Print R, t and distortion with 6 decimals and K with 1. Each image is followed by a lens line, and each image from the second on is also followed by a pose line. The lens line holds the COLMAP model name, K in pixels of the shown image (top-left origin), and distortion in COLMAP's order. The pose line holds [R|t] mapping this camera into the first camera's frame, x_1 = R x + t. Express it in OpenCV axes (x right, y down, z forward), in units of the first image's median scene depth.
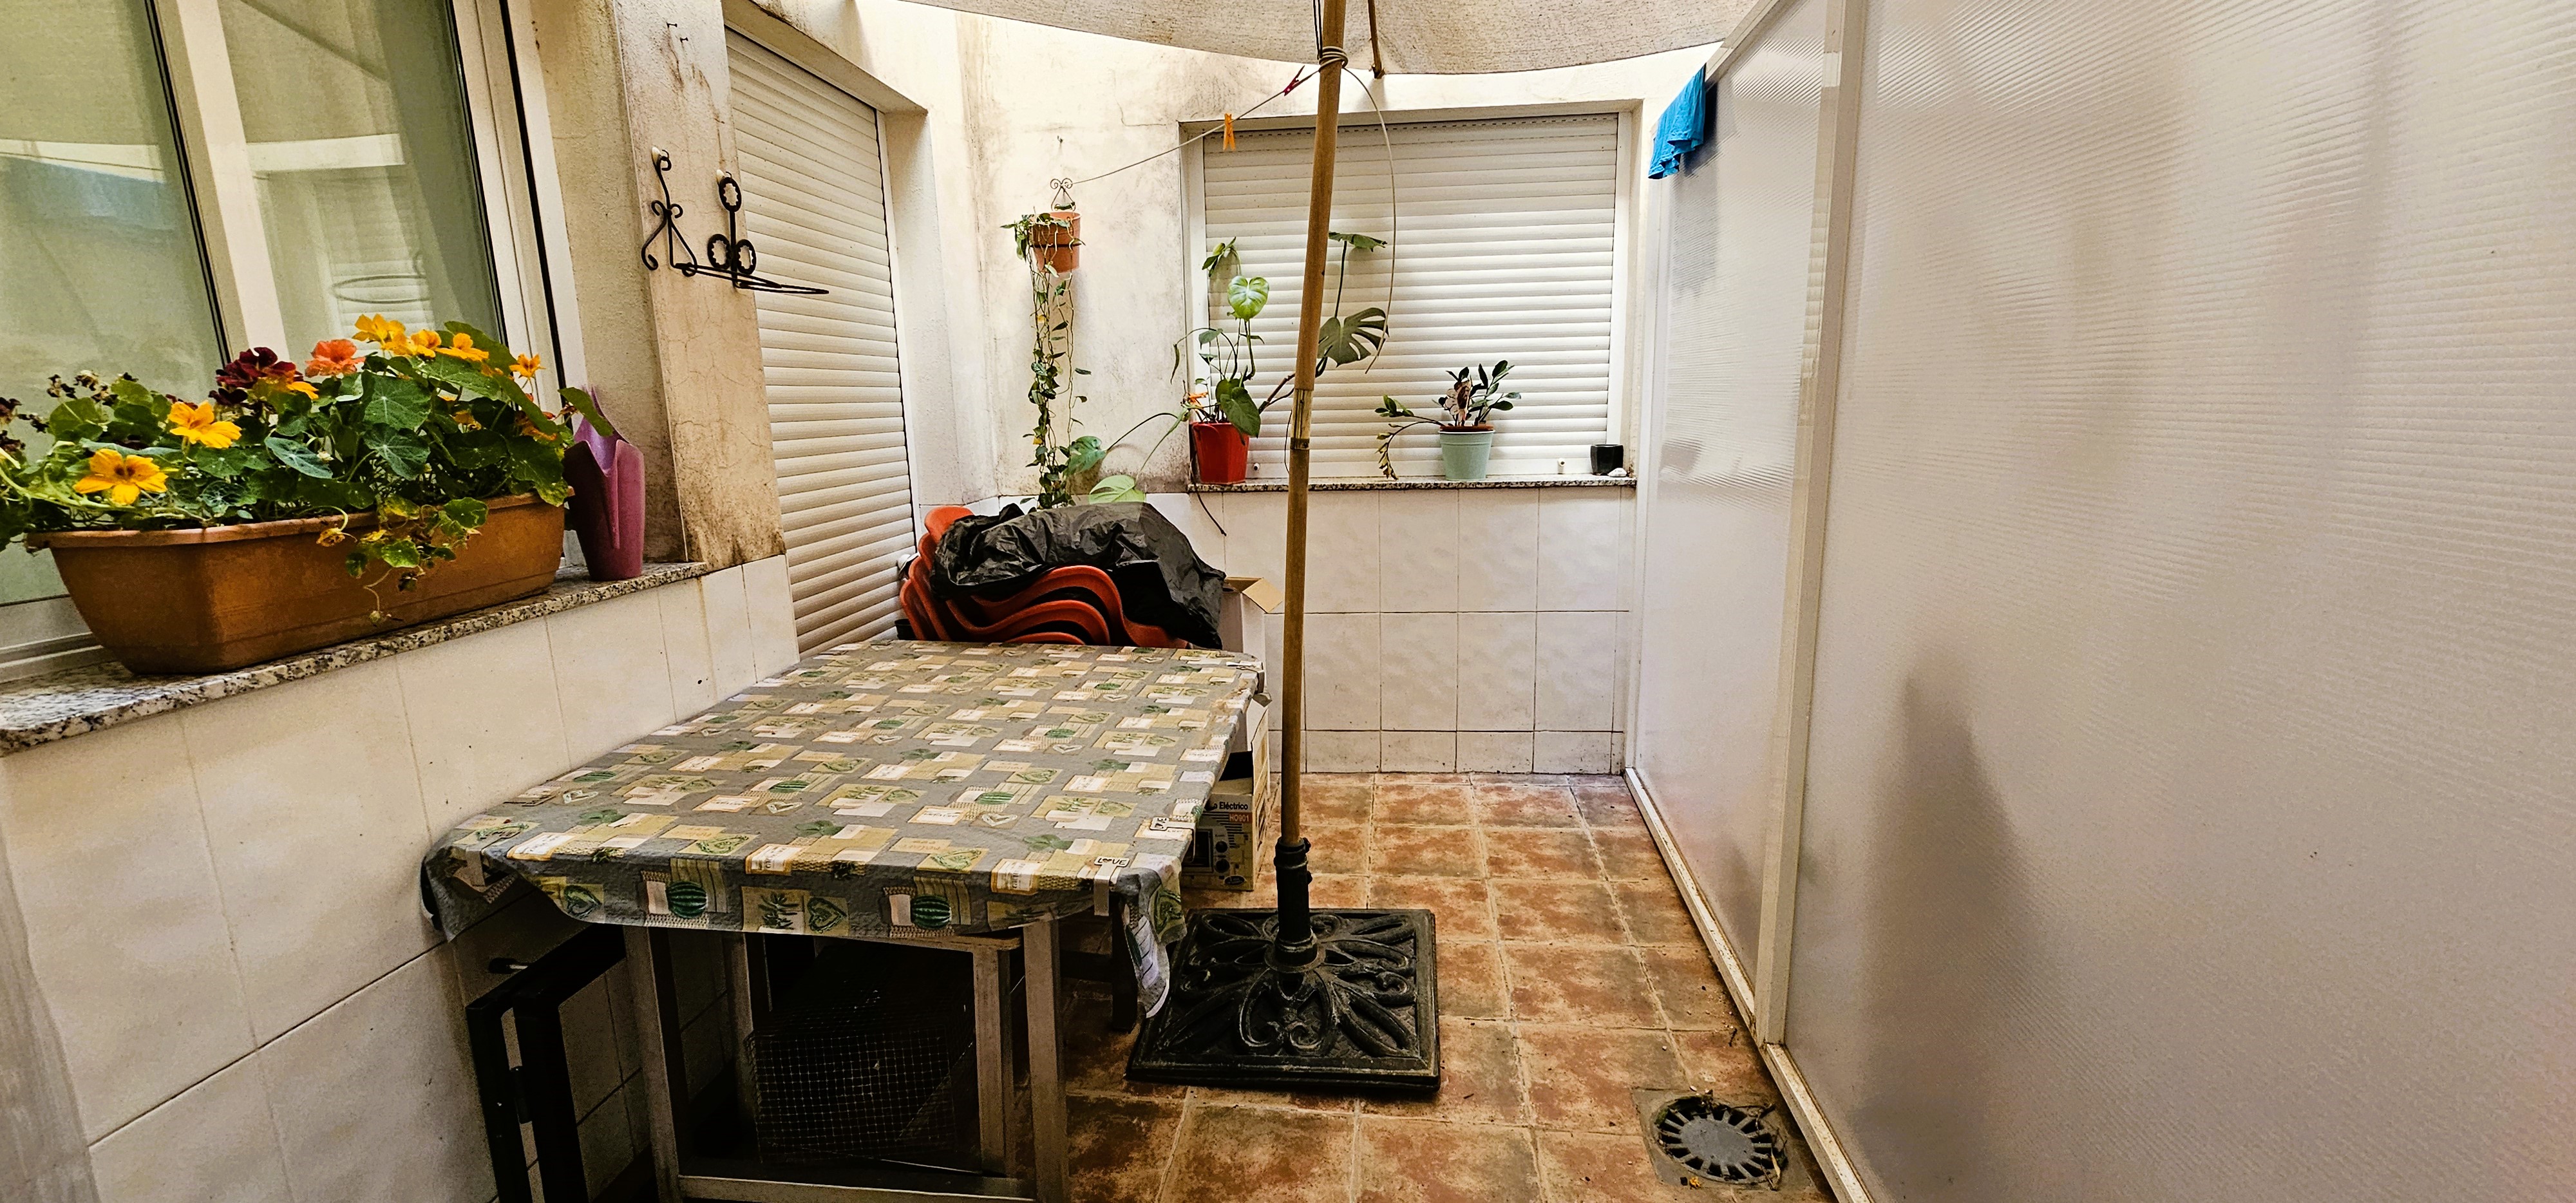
lens RADIAL K [[1055.8, 0, 1289.9], [0, 1055.8, 606.2], [0, 0, 1]] dist [-0.001943, 0.001373]
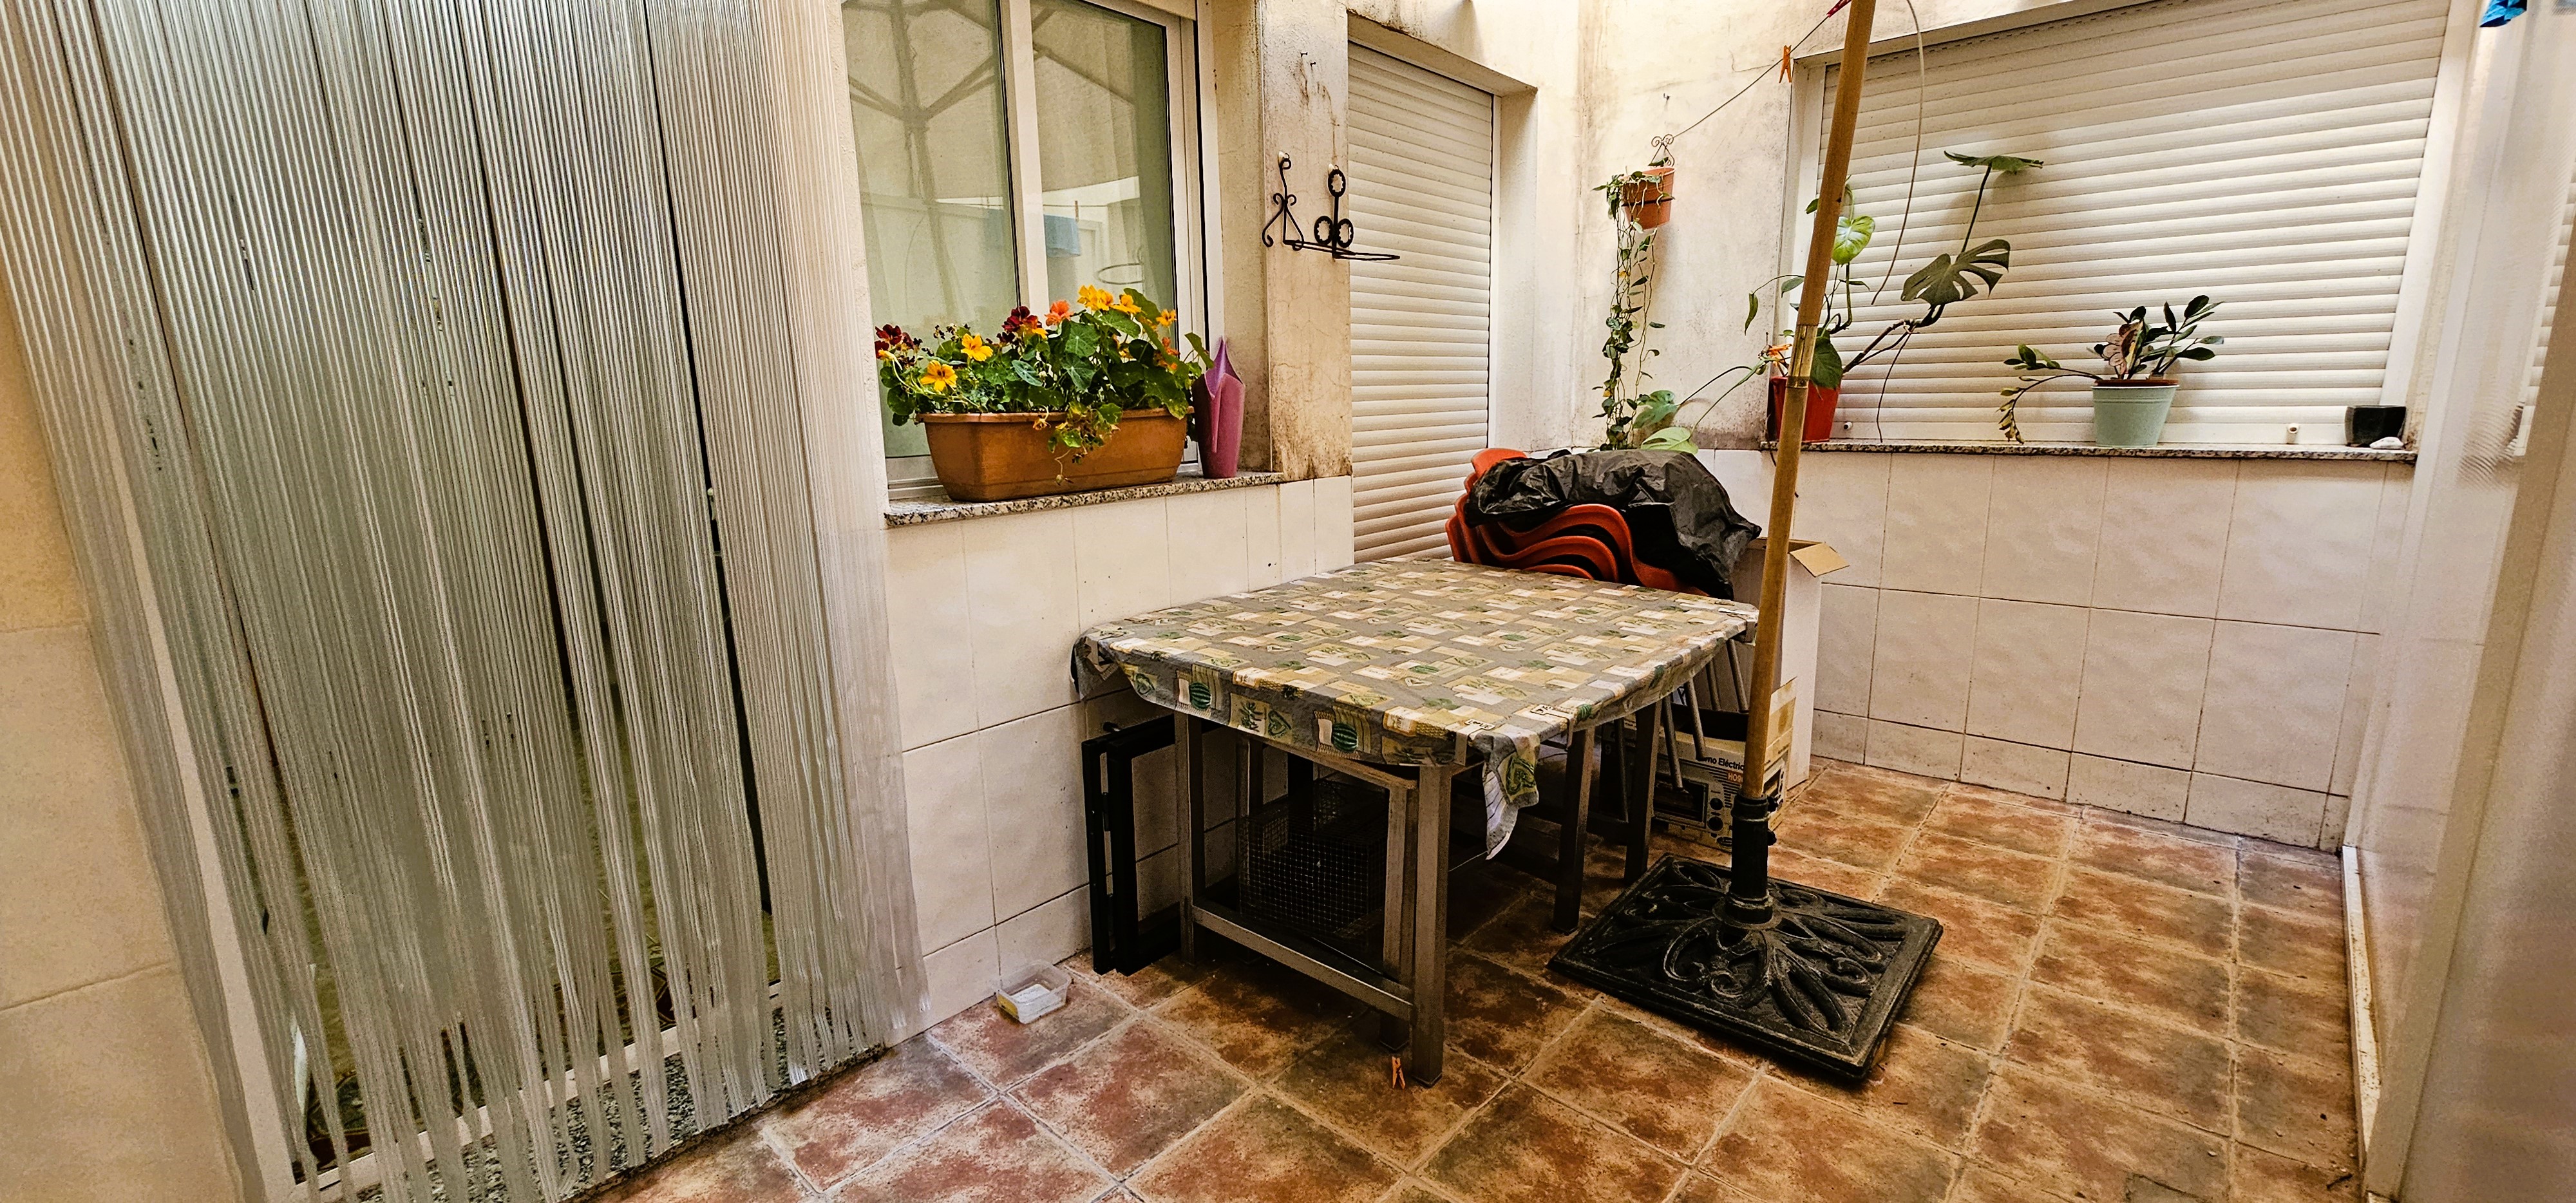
lens RADIAL K [[1055.8, 0, 1286.0], [0, 1055.8, 600.1], [0, 0, 1]] dist [-0.001943, 0.001373]
pose [[0.813235, 0.119354, -0.569564, 0.184901], [-0.109843, 0.992631, 0.051173, 0.041921], [0.571474, 0.020947, 0.820353, -0.050118]]
